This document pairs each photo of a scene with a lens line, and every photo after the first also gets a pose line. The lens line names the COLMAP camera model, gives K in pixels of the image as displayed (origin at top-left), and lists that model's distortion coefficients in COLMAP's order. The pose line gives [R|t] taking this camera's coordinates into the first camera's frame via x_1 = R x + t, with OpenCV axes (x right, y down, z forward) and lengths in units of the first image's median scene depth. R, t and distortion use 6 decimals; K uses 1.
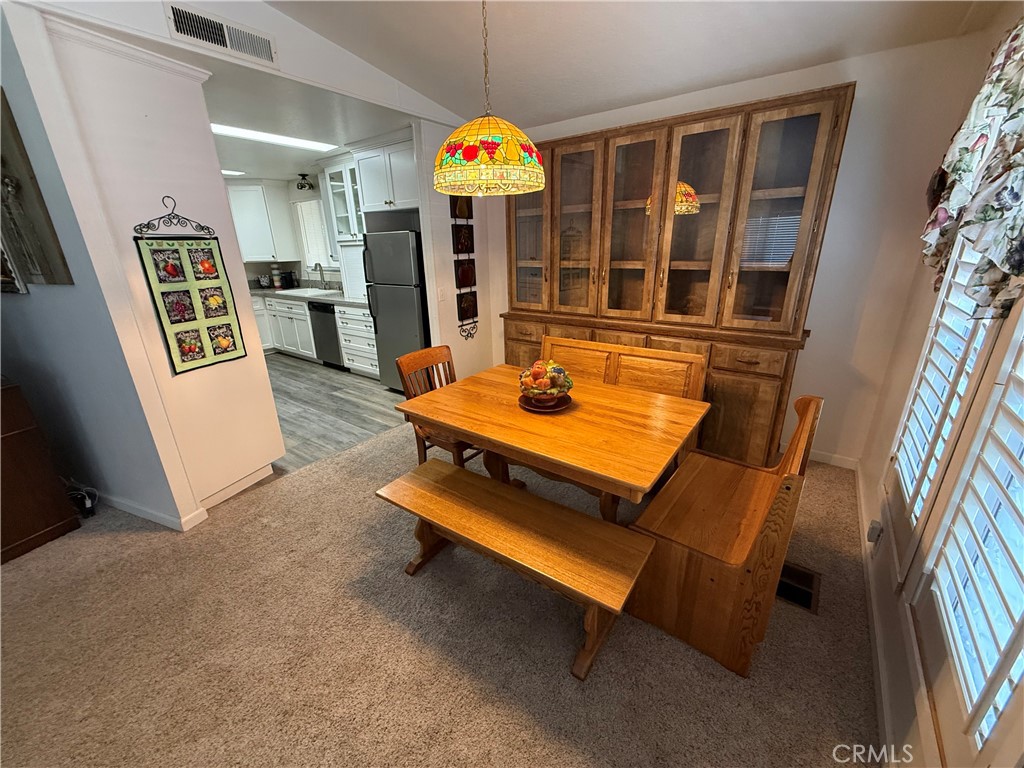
lens RADIAL K [[407.7, 0, 510.0], [0, 407.7, 385.5], [0, 0, 1]] dist [0.000621, 0.000178]
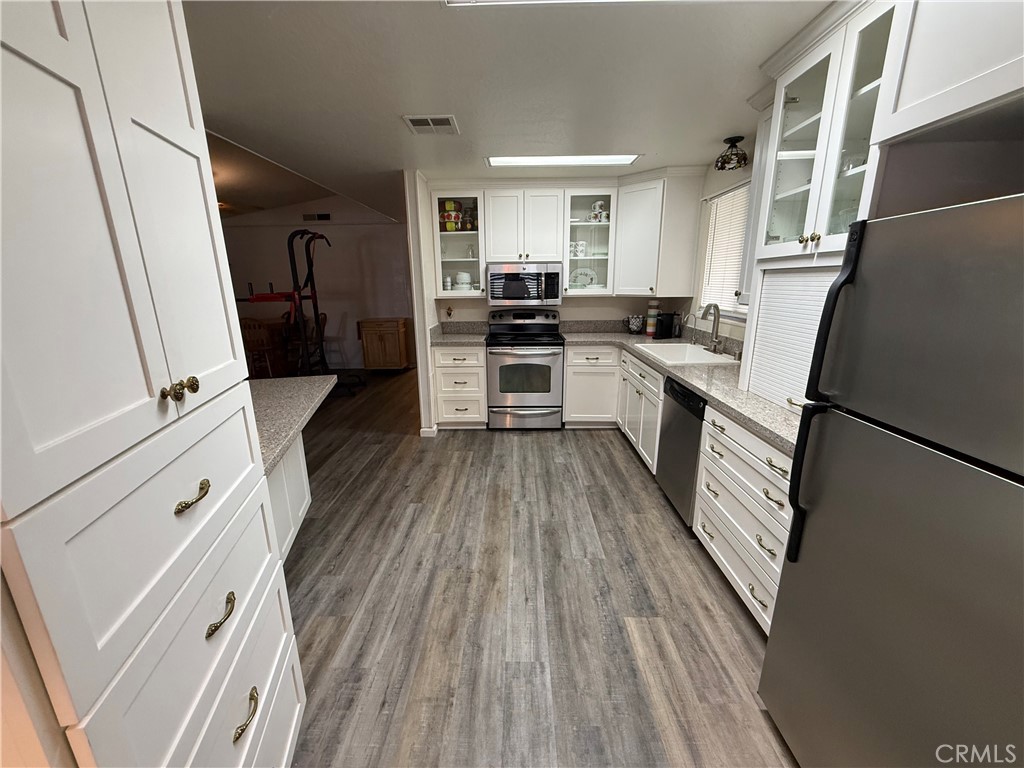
lens RADIAL K [[407.7, 0, 511.1], [0, 407.7, 386.5], [0, 0, 1]] dist [0.000621, 0.000178]
pose [[0.582339, 0.219621, -0.782719, -0.396856], [-0.268768, 0.960687, 0.069595, -0.350219], [0.767232, 0.169842, 0.618472, 1.046231]]
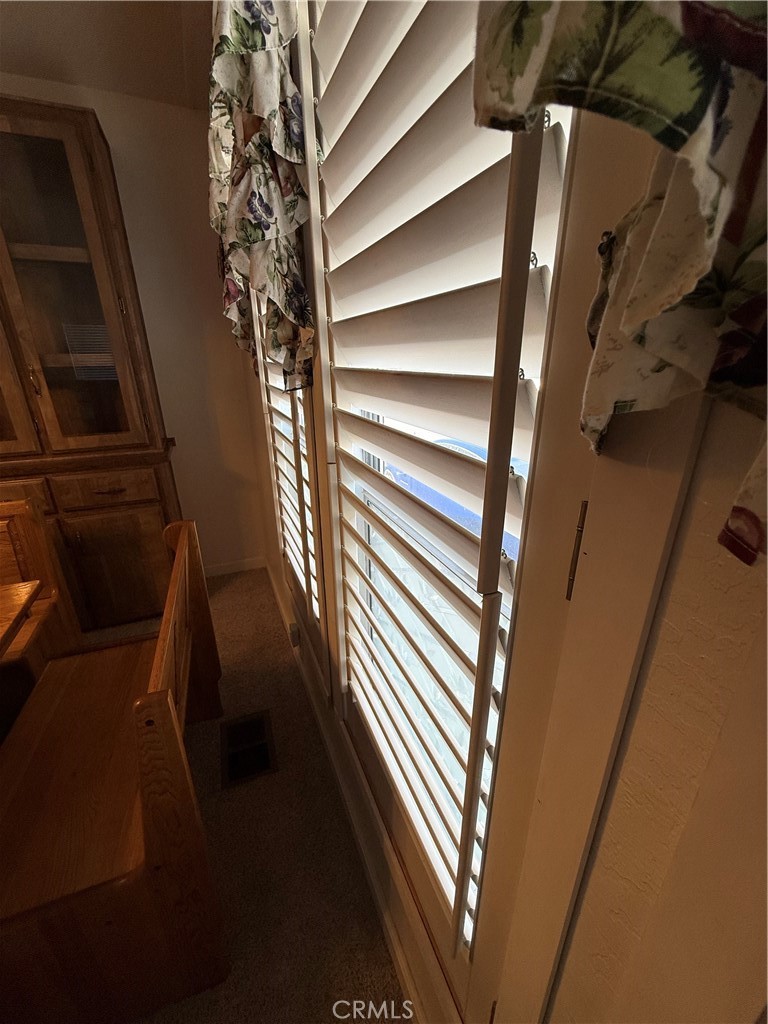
lens RADIAL K [[407.7, 0, 385.9], [0, 407.7, 511.2], [0, 0, 1]] dist [0.000621, 0.000178]
pose [[0.499798, -0.291037, 0.815782, 0.217735], [0.279755, 0.945618, 0.165962, -0.006667], [-0.819719, 0.145272, 0.554037, 0.184012]]
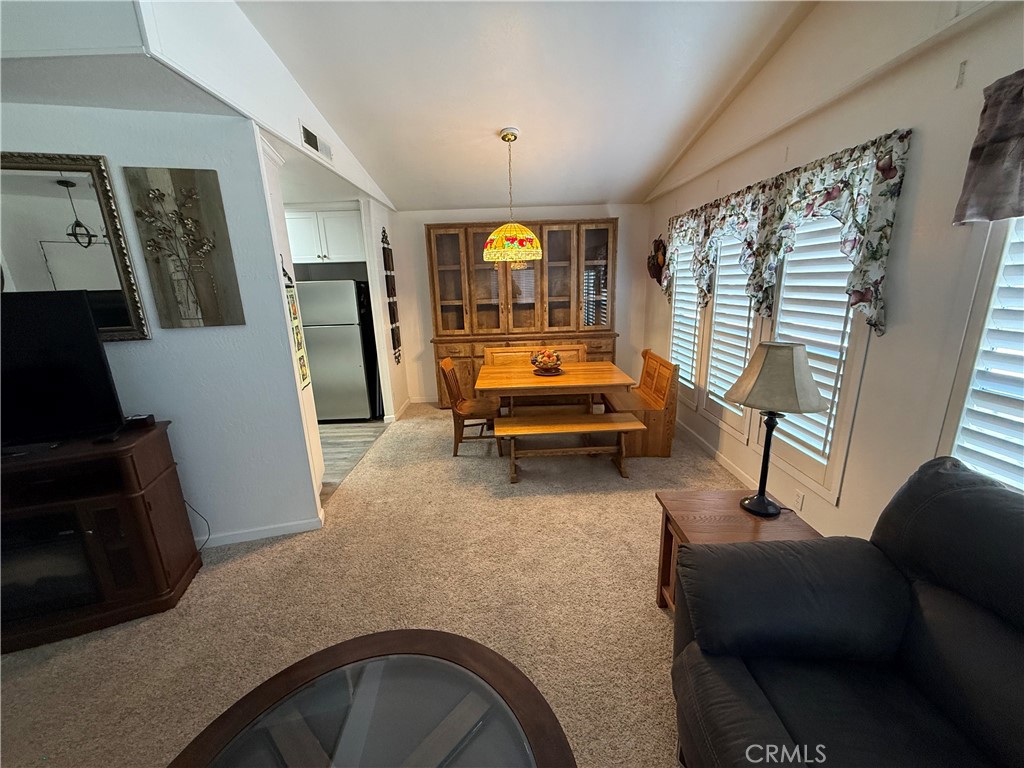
lens RADIAL K [[407.7, 0, 510.6], [0, 407.7, 386.1], [0, 0, 1]] dist [0.000621, 0.000178]
pose [[0.796247, -0.152195, 0.585515, -0.870959], [0.212020, 0.976657, -0.034463, 0.100524], [-0.566602, 0.151582, 0.809929, -0.284782]]
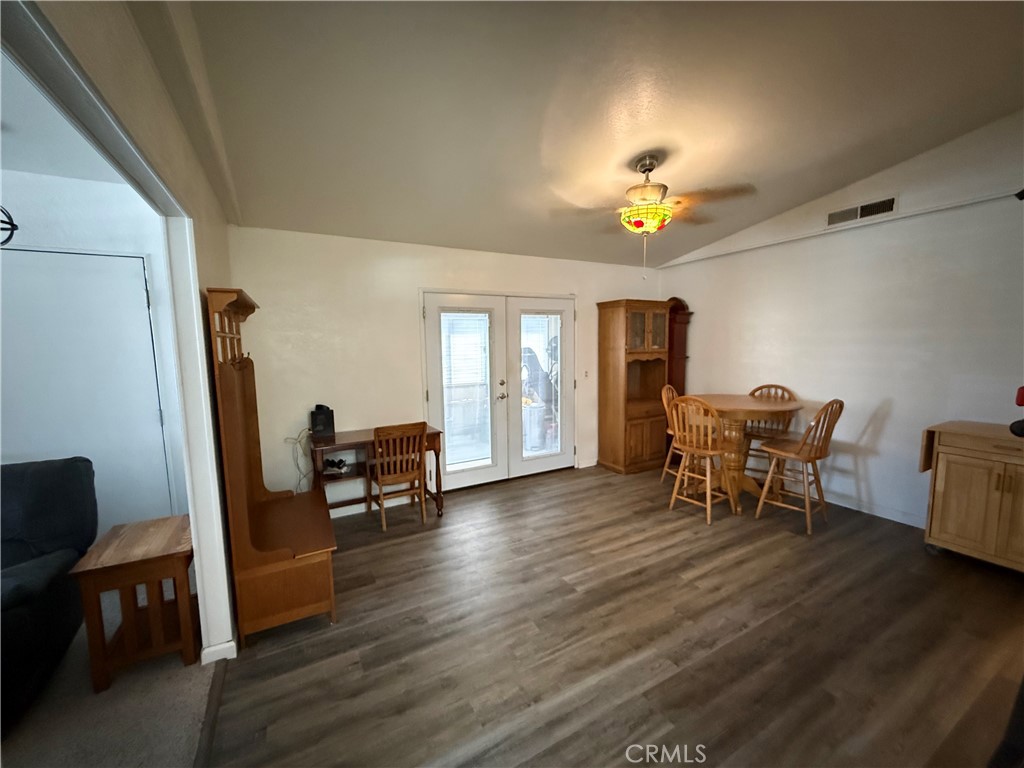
lens RADIAL K [[407.7, 0, 511.9], [0, 407.7, 389.9], [0, 0, 1]] dist [0.000621, 0.000178]
pose [[-0.418094, 0.133144, -0.898593, -1.619088], [-0.274126, 0.924593, 0.264541, -0.381320], [0.866055, 0.356931, -0.350069, 1.207424]]
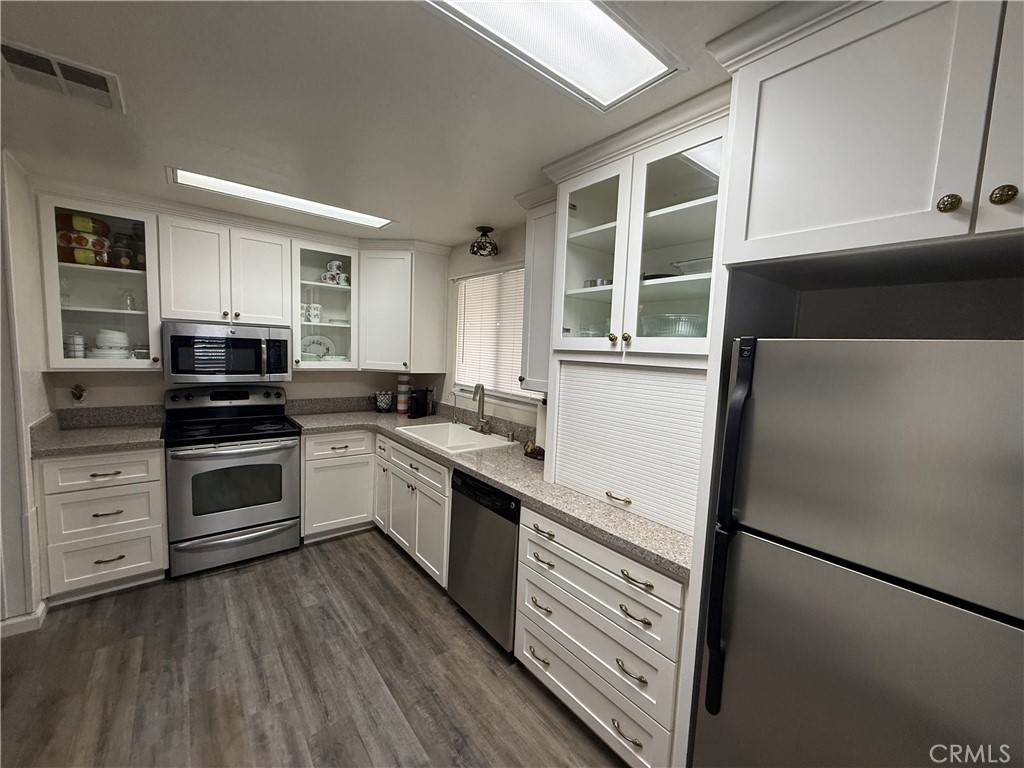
lens RADIAL K [[407.7, 0, 510.5], [0, 407.7, 386.0], [0, 0, 1]] dist [0.000621, 0.000178]
pose [[0.965858, 0.086755, -0.244115, -0.661672], [-0.143268, 0.963936, -0.224281, -0.403251], [0.215854, 0.251598, 0.943454, 1.119851]]
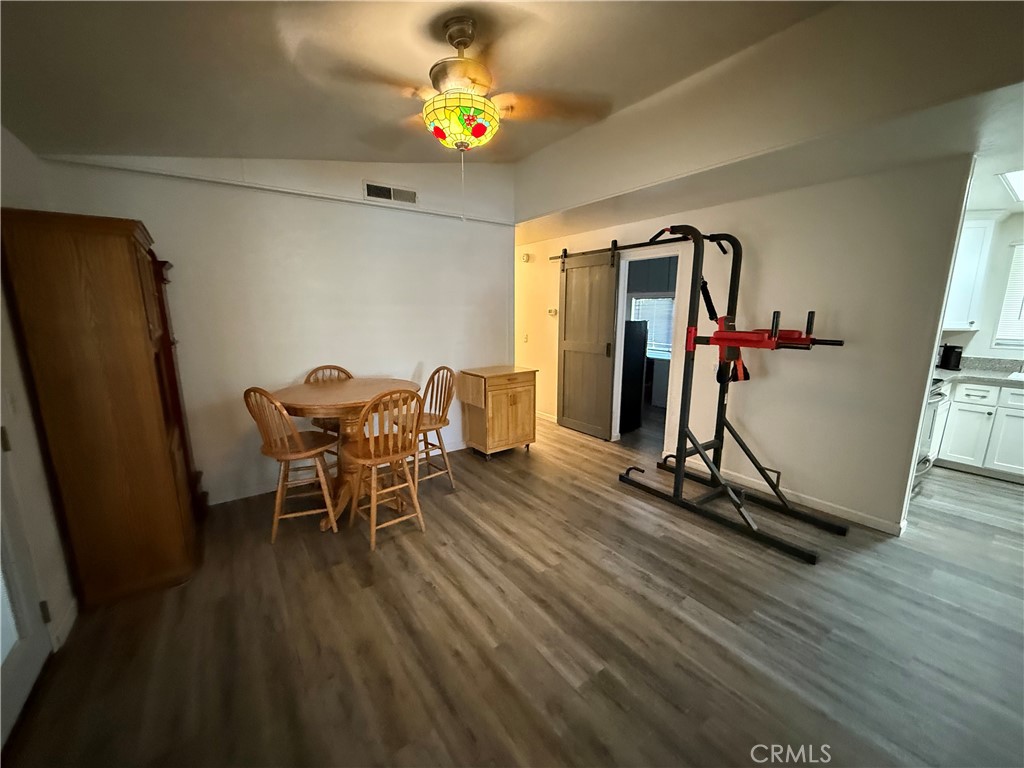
lens RADIAL K [[407.7, 0, 511.8], [0, 407.7, 387.4], [0, 0, 1]] dist [0.000621, 0.000178]
pose [[0.953615, 0.078683, -0.290565, -2.455592], [-0.120228, 0.984460, -0.127996, -0.092132], [0.275979, 0.156992, 0.948256, 0.425783]]
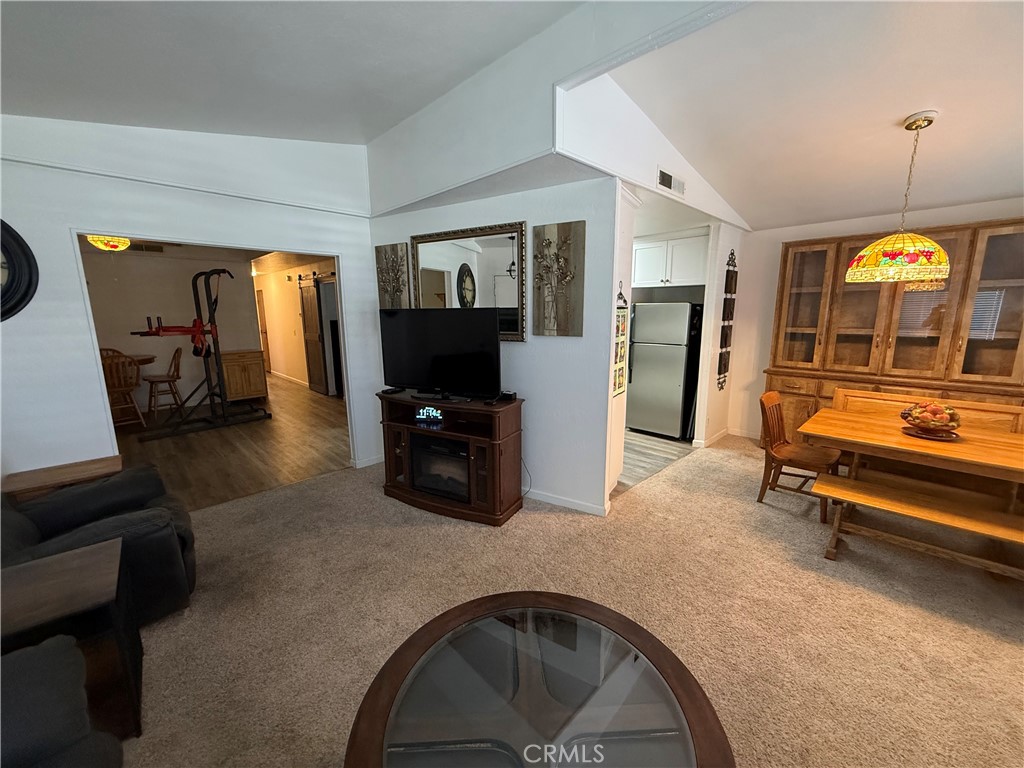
lens RADIAL K [[407.7, 0, 510.6], [0, 407.7, 386.2], [0, 0, 1]] dist [0.000621, 0.000178]
pose [[0.987651, 0.044367, -0.150258, -0.810869], [-0.066207, 0.987416, -0.143622, 0.128612], [0.141995, 0.151796, 0.978159, -0.374233]]
